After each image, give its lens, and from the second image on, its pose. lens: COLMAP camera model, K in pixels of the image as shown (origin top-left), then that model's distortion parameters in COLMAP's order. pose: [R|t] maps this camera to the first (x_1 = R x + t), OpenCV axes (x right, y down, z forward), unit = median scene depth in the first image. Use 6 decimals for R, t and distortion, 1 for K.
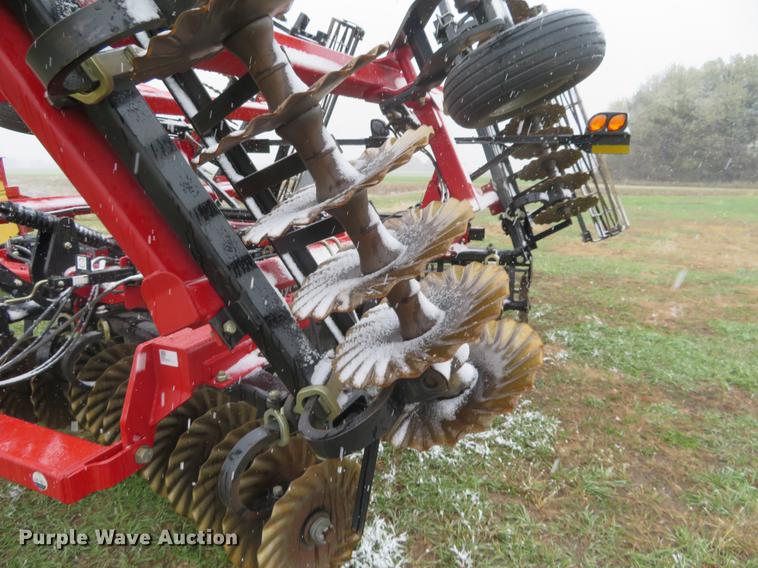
lens RADIAL K [[539.2, 0, 379.0], [0, 539.2, 284.0], [0, 0, 1]] dist [-0.005366, 0.005404]
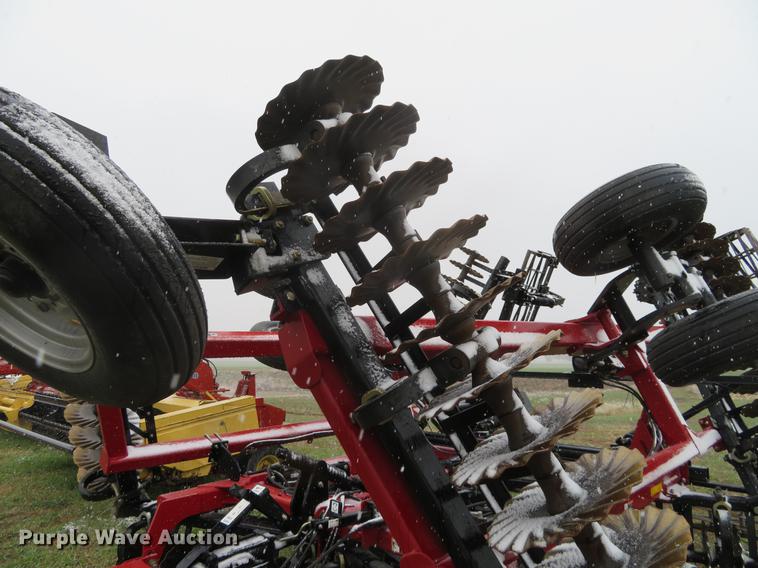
lens RADIAL K [[539.2, 0, 379.0], [0, 539.2, 284.0], [0, 0, 1]] dist [-0.005366, 0.005404]
pose [[0.941059, -0.051411, -0.334313, -0.011743], [-0.066183, 0.941288, -0.331053, -0.064932], [0.331705, 0.333666, 0.882405, -0.120429]]
